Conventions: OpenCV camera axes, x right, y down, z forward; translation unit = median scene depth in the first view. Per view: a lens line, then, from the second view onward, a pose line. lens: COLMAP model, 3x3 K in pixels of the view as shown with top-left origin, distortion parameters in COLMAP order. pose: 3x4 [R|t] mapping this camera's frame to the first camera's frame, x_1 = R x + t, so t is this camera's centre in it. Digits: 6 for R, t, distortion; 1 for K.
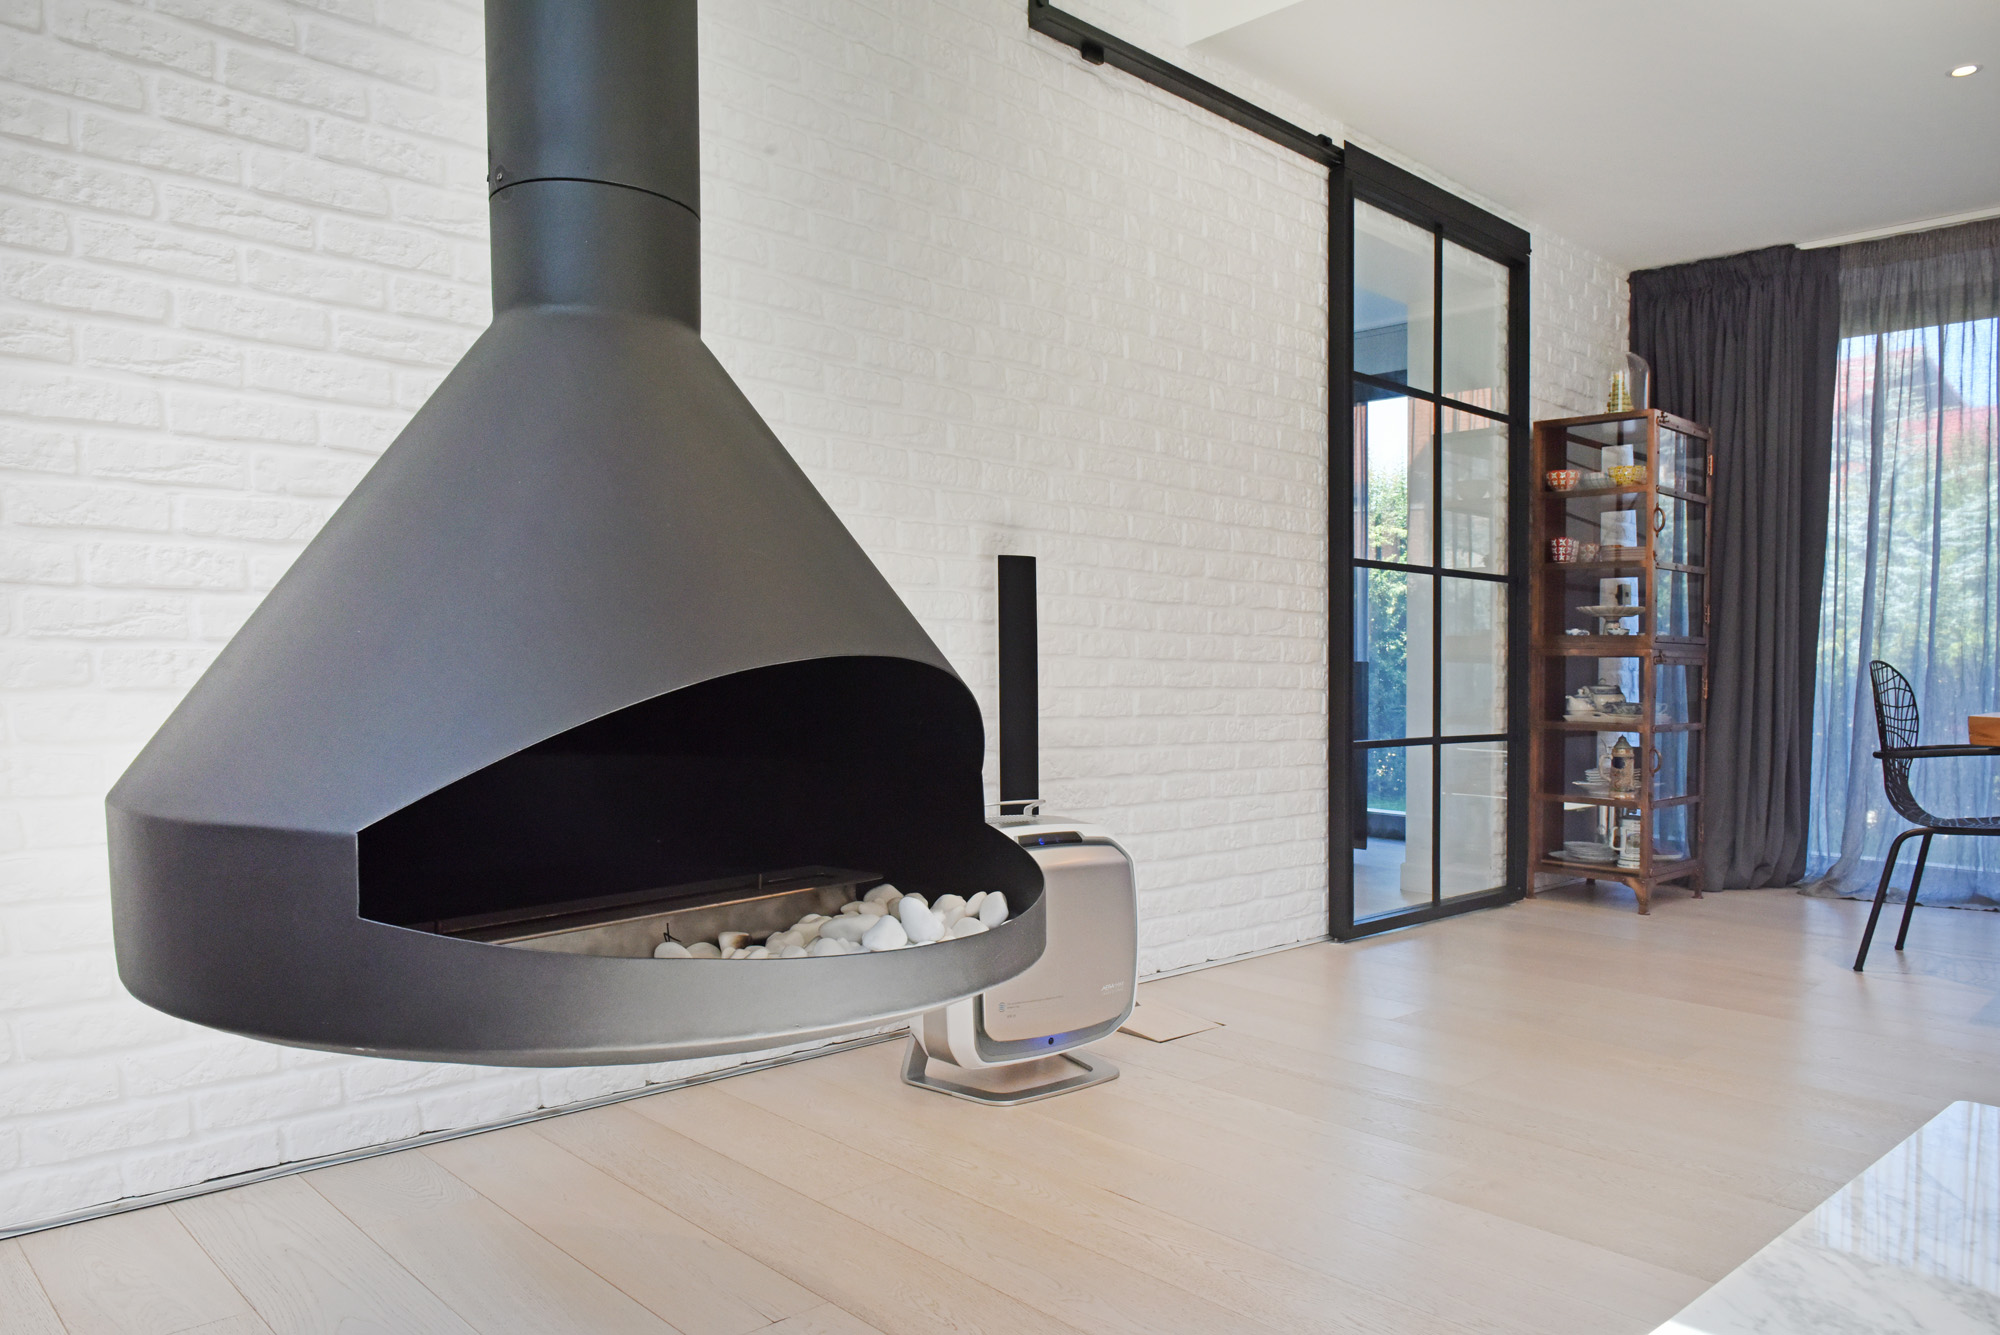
lens RADIAL K [[1405.1, 0, 1076.8], [0, 1405.1, 786.2], [0, 0, 1]] dist [0.004516, -0.008938]
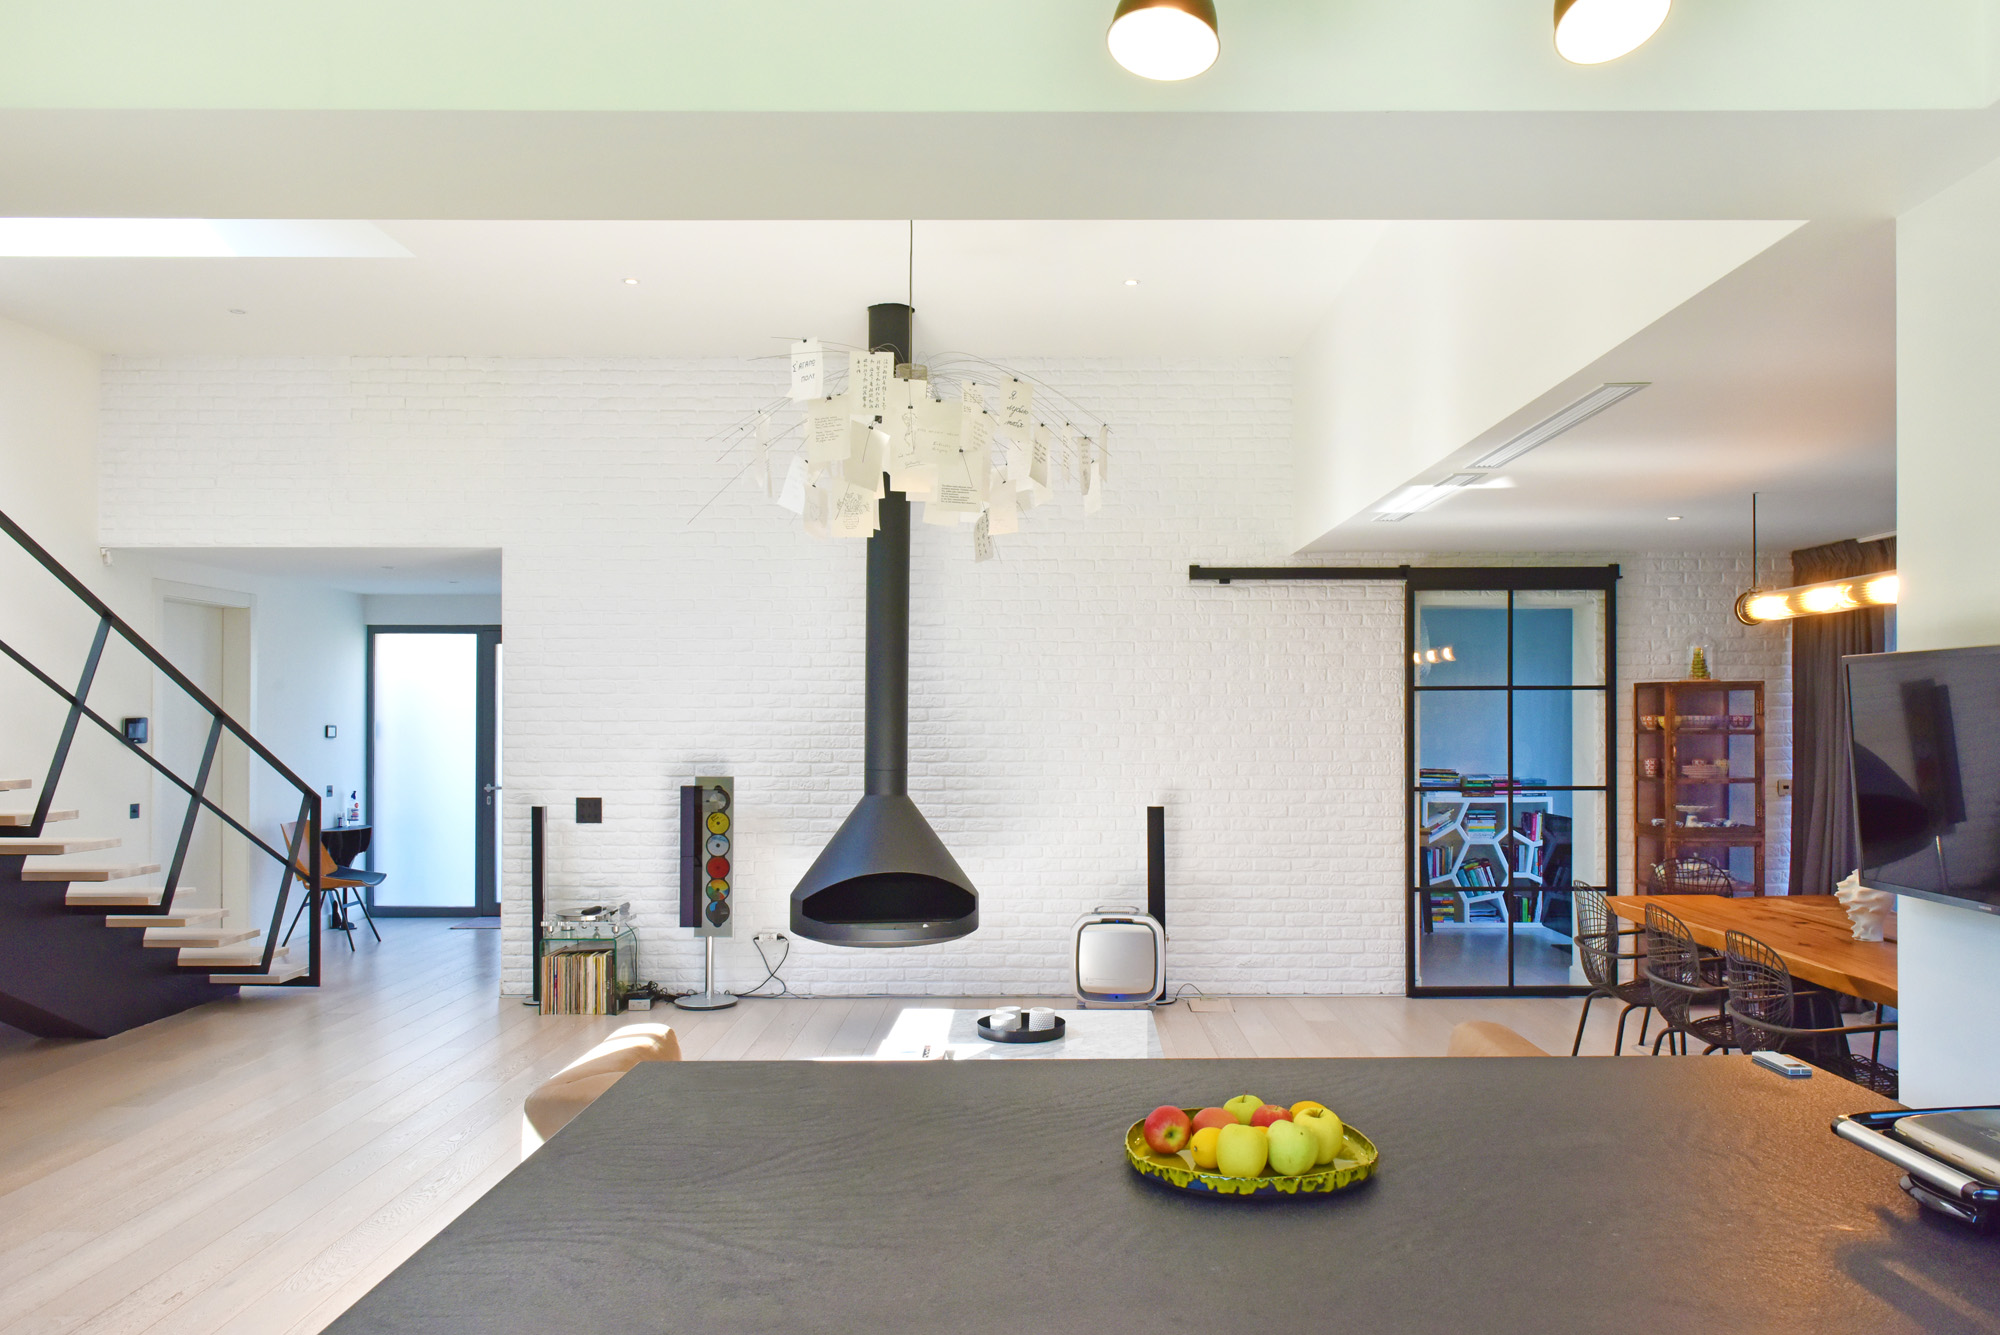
lens RADIAL K [[1515.1, 0, 1047.7], [0, 1515.1, 696.0], [0, 0, 1]] dist [-0.002618, -0.023502]
pose [[0.696799, -0.003574, -0.717258, 1.411739], [-0.047291, 0.997583, -0.050914, -0.174273], [0.715706, 0.069397, 0.694945, -0.810259]]
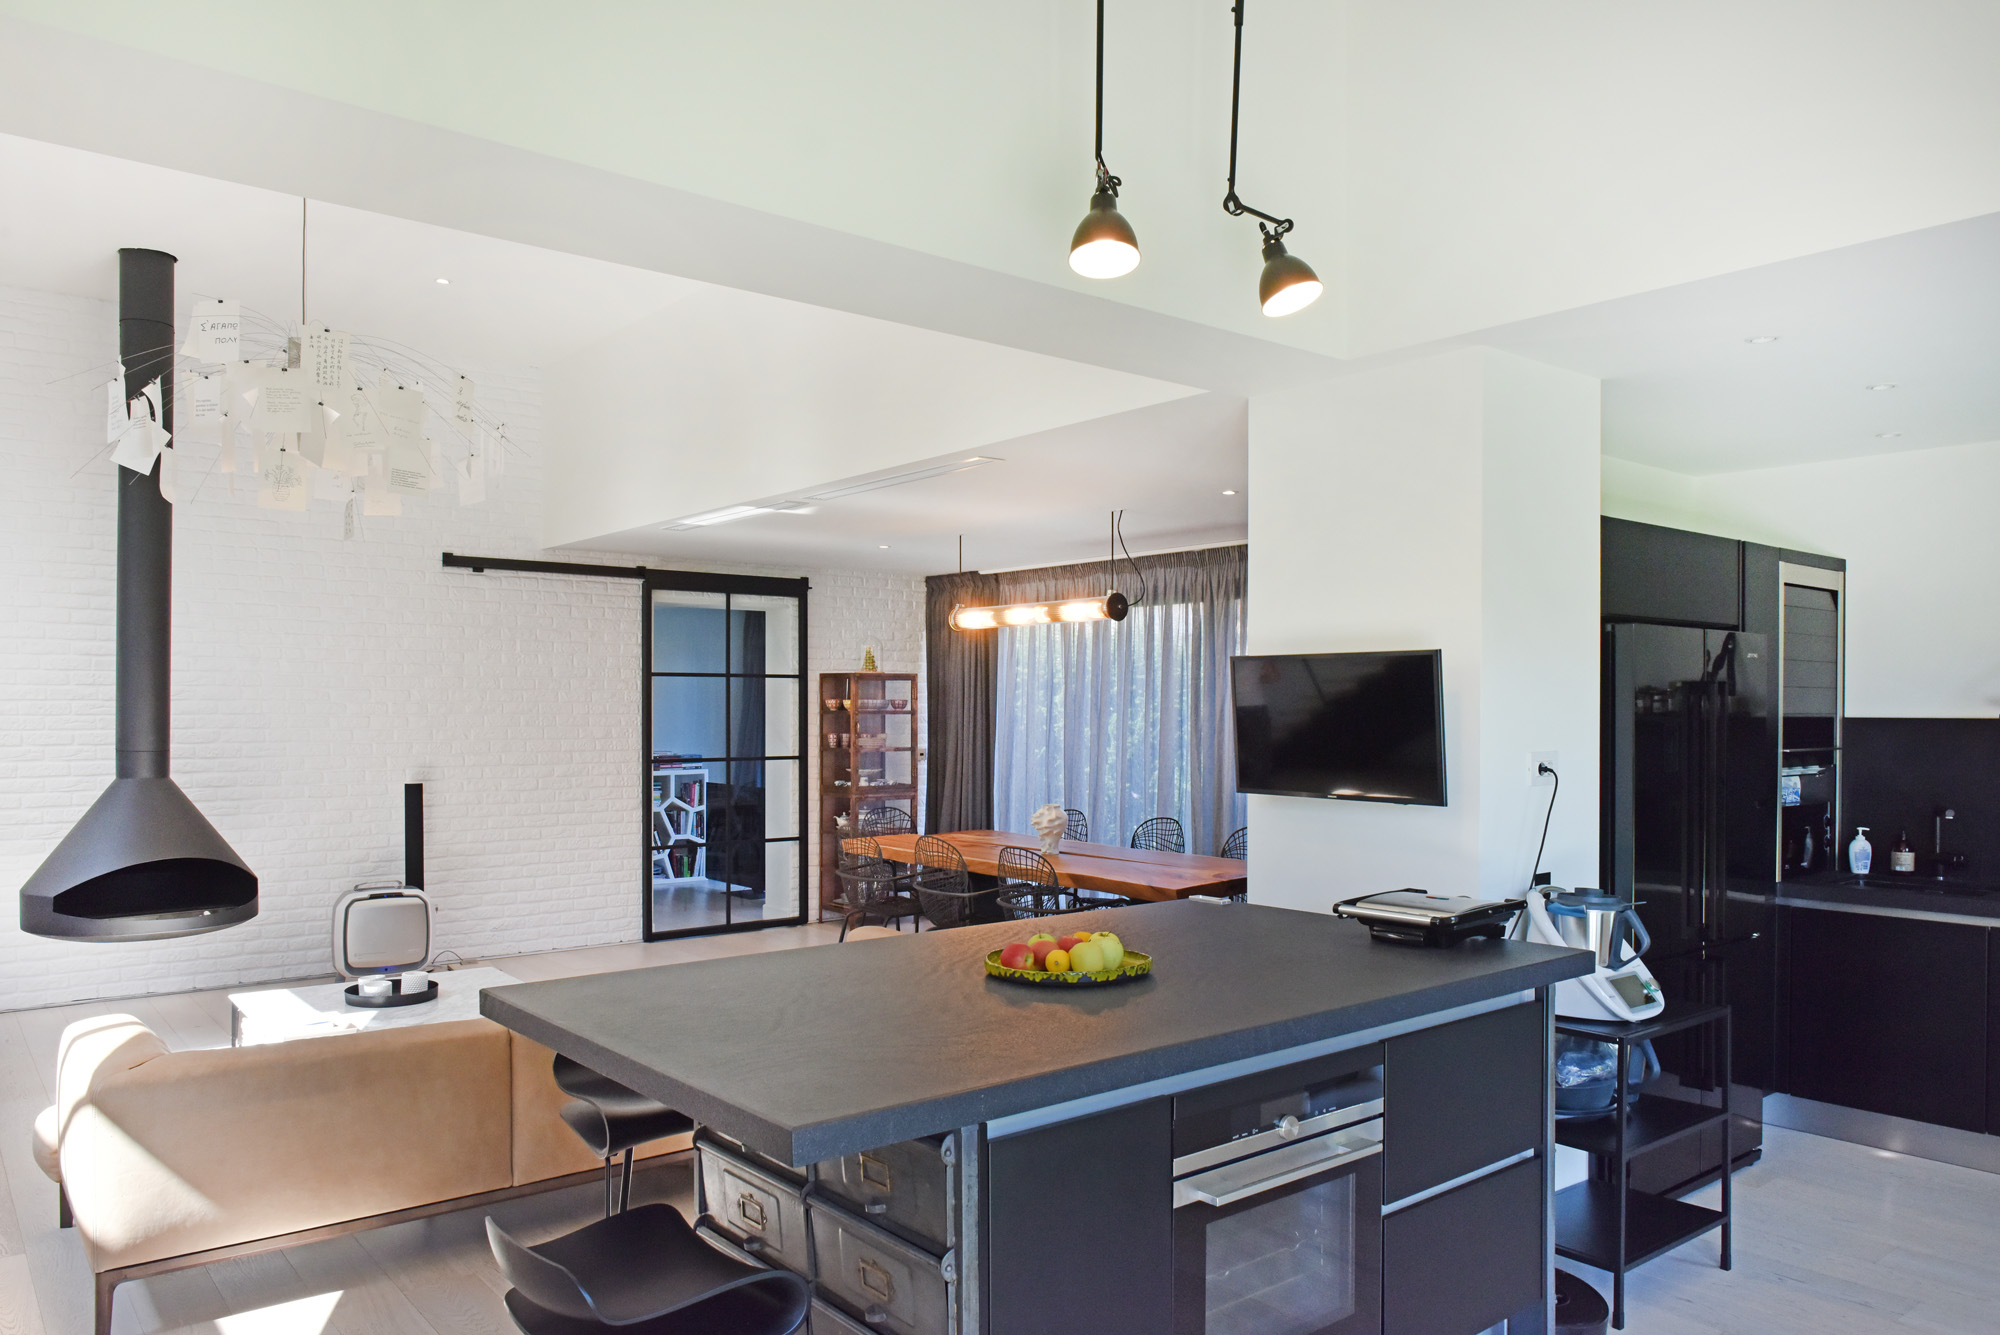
lens RADIAL K [[1405.1, 0, 1060.3], [0, 1405.1, 720.8], [0, 0, 1]] dist [0.004516, -0.008938]
pose [[0.993402, 0.010372, -0.114215, 1.155190], [-0.016163, 0.998624, -0.049892, -0.138814], [0.113541, 0.051409, 0.992202, -1.149770]]
